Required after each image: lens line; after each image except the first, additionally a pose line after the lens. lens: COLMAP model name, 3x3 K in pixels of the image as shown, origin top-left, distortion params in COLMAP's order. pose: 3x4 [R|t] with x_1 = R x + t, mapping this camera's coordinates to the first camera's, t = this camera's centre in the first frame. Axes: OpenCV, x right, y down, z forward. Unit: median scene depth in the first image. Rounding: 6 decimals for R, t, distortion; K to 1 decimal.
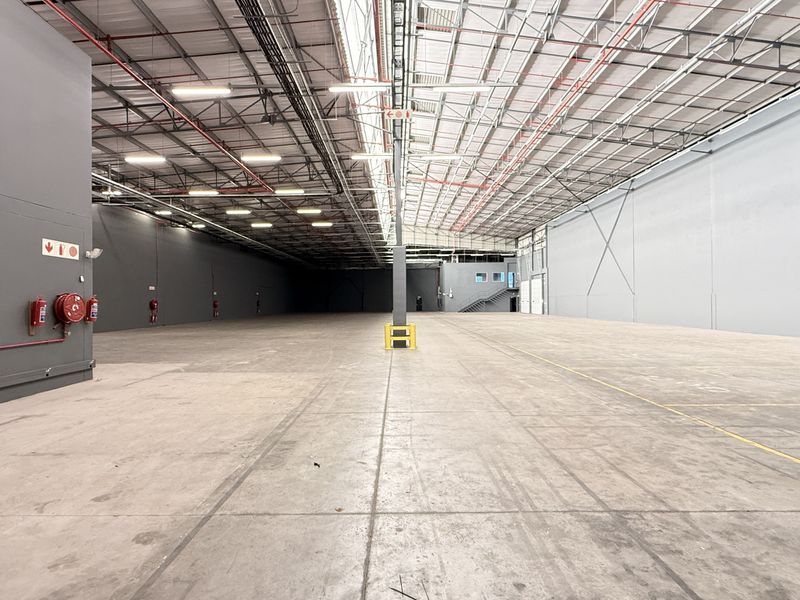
lens RADIAL K [[414.0, 0, 406.2], [0, 414.0, 297.9], [0, 0, 1]] dist [-0.001351, 0.001274]
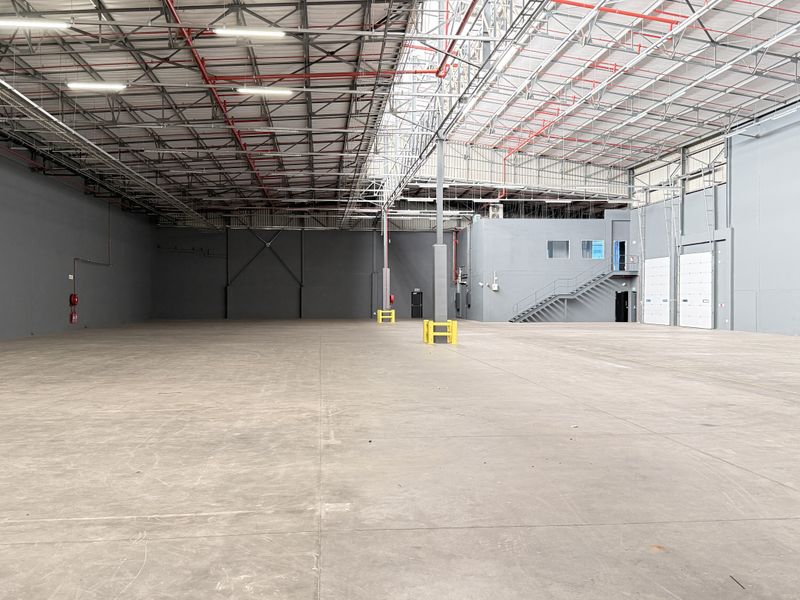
lens RADIAL K [[725.6, 0, 410.2], [0, 725.6, 306.5], [0, 0, 1]] dist [0.039054, 0.000000]
pose [[0.994589, 0.007758, 0.103601, -0.075482], [-0.009837, 0.999760, 0.019577, 0.001662], [-0.103424, -0.020490, 0.994426, 0.180503]]
